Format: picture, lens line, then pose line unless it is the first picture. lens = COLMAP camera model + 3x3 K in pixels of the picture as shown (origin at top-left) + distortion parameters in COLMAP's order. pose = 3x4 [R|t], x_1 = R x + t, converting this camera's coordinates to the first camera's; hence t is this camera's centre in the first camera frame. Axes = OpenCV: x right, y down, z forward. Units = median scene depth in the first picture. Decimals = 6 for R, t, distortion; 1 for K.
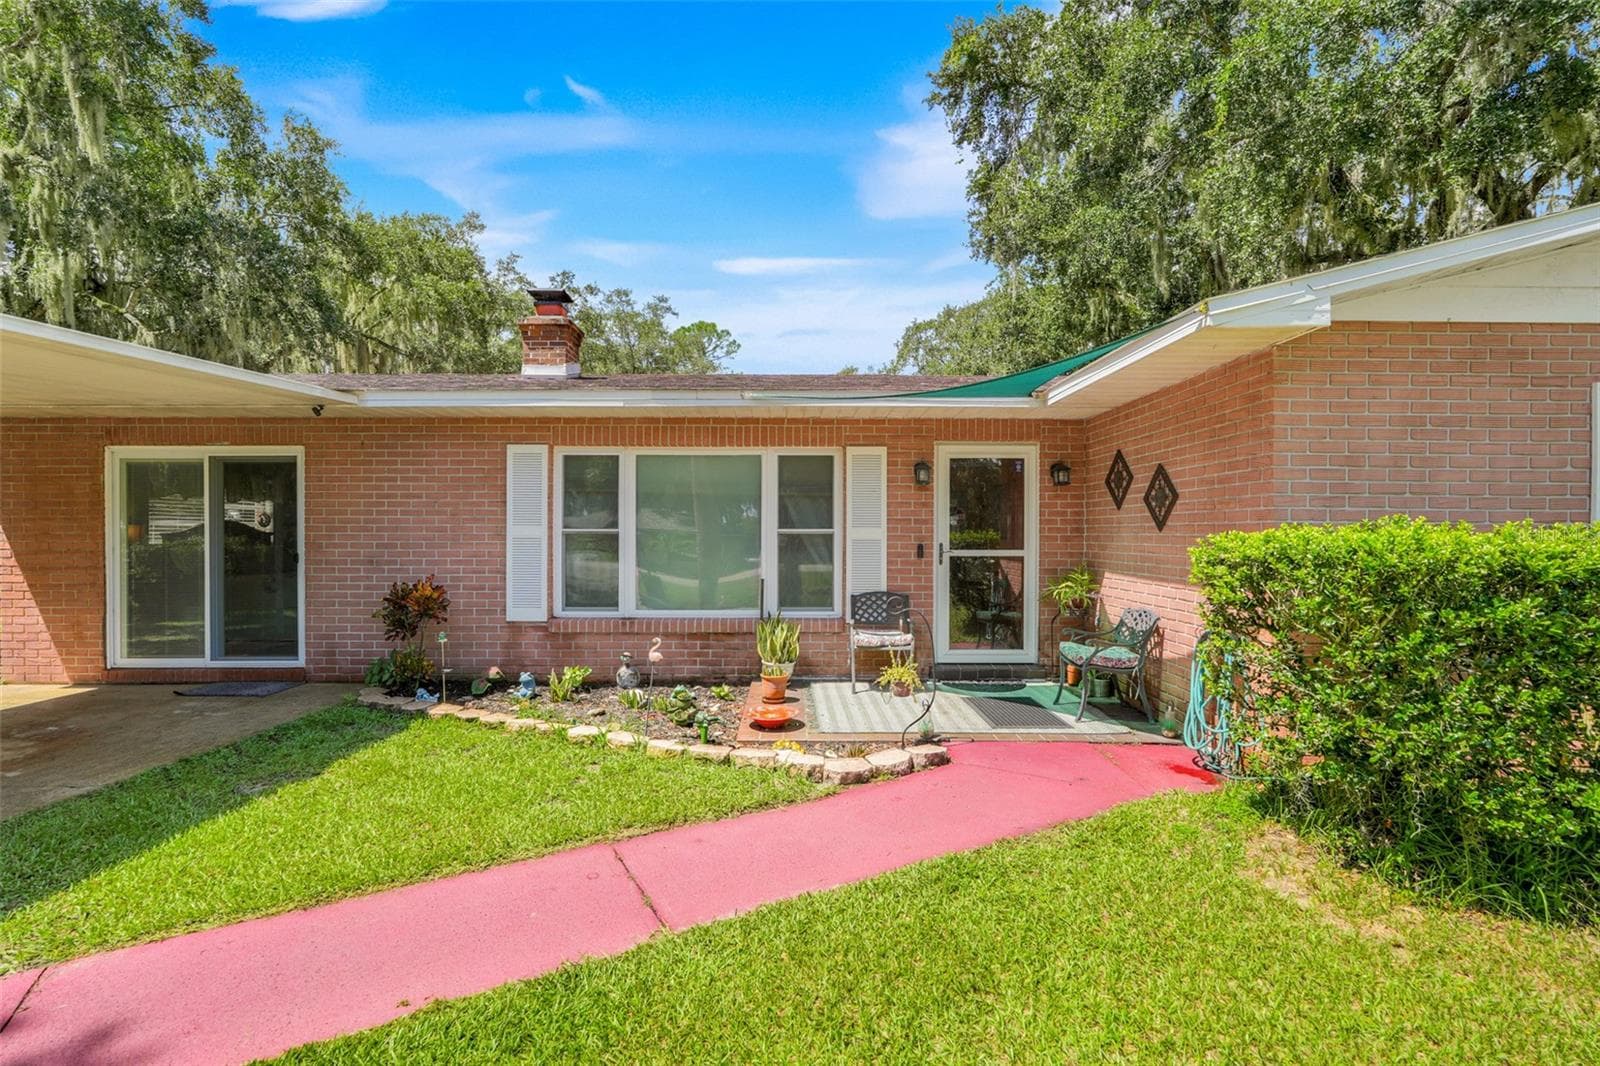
lens RADIAL K [[703.1, 0, 800.0], [0, 703.1, 533.0], [0, 0, 1]] dist [-0.026806, 0.011615]
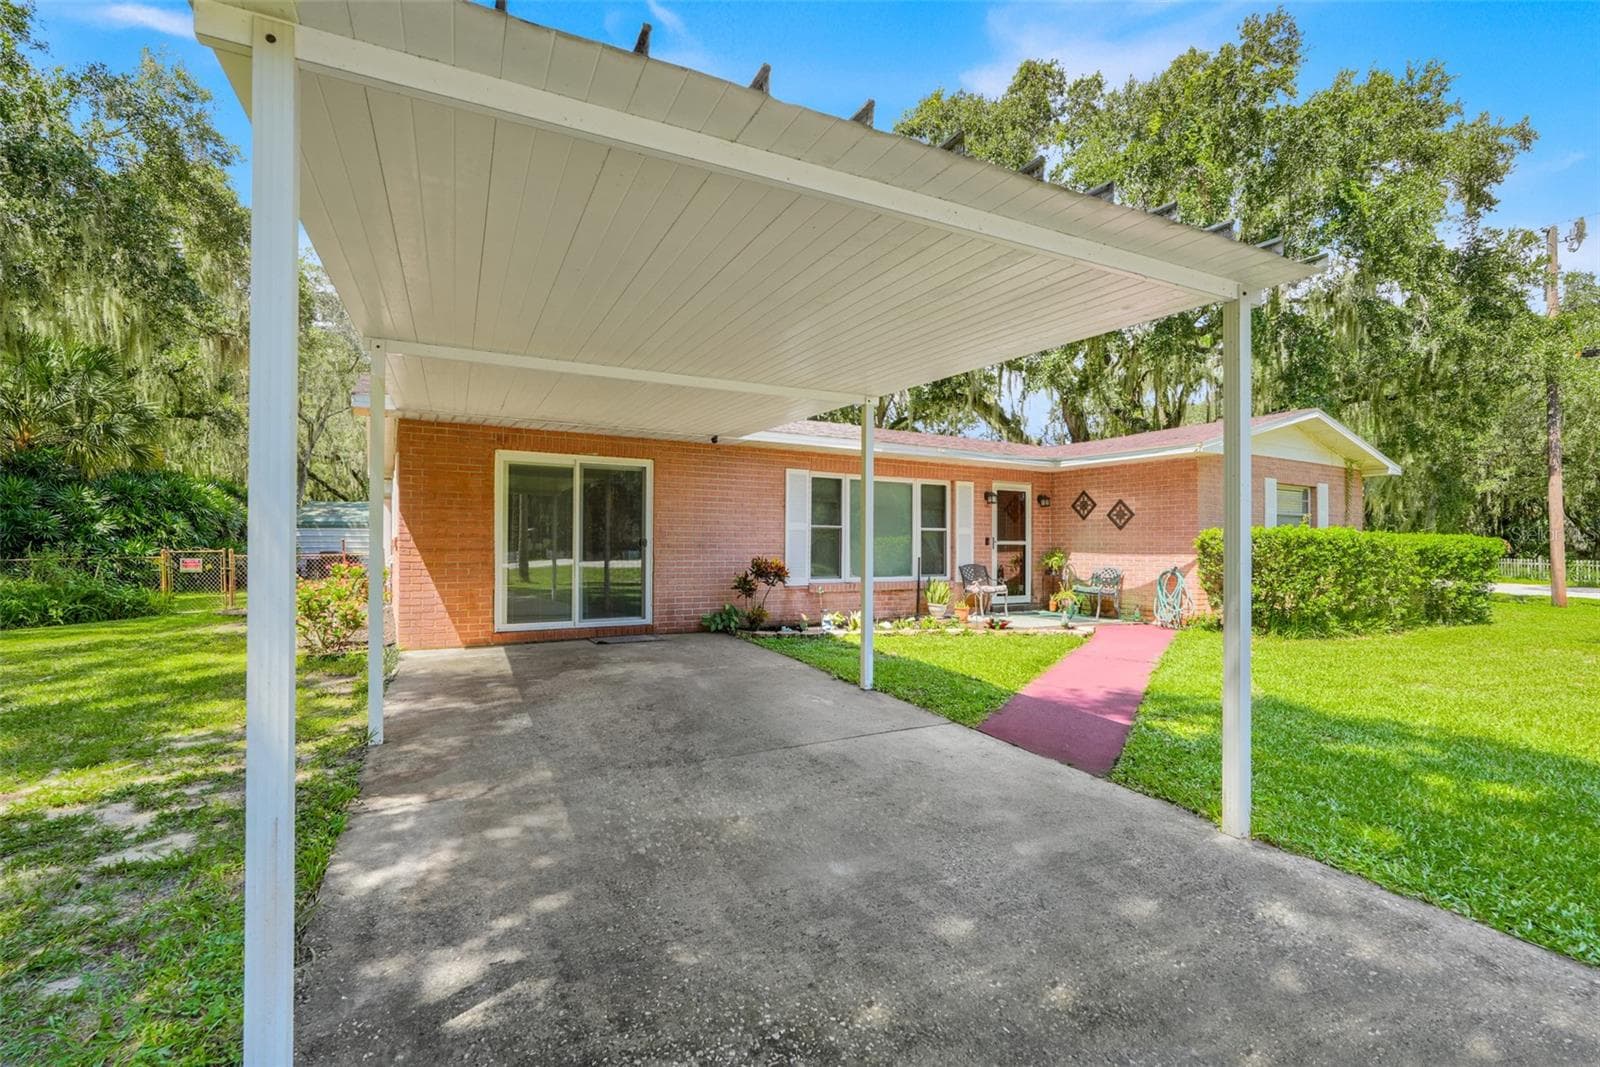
lens RADIAL K [[703.1, 0, 800.0], [0, 703.1, 533.5], [0, 0, 1]] dist [-0.026806, 0.011615]
pose [[0.873300, 0.013767, 0.486988, -1.119368], [-0.007405, 0.999860, -0.014988, 0.035935], [-0.487127, 0.009483, 0.873280, -0.329652]]
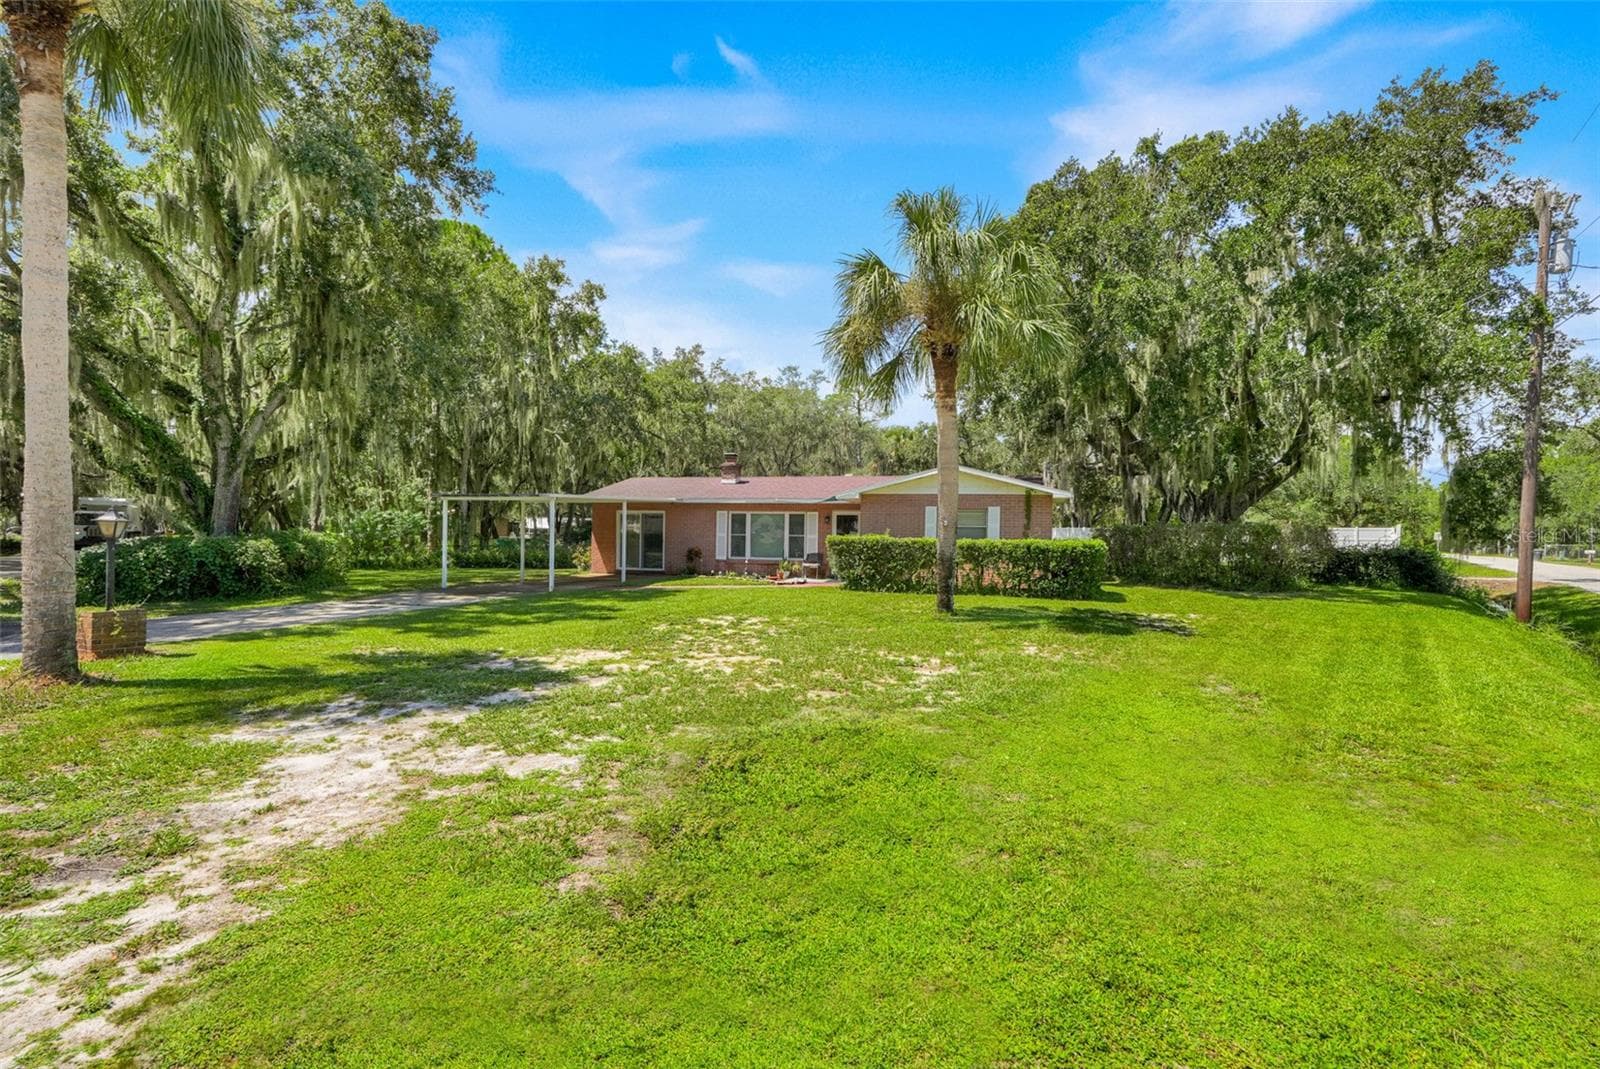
lens RADIAL K [[703.1, 0, 800.0], [0, 703.1, 534.5], [0, 0, 1]] dist [-0.026806, 0.011615]
pose [[0.966721, 0.016115, -0.255325, 0.935433], [-0.009627, 0.999599, 0.026642, -0.102705], [0.255651, -0.023297, 0.966488, -2.423184]]
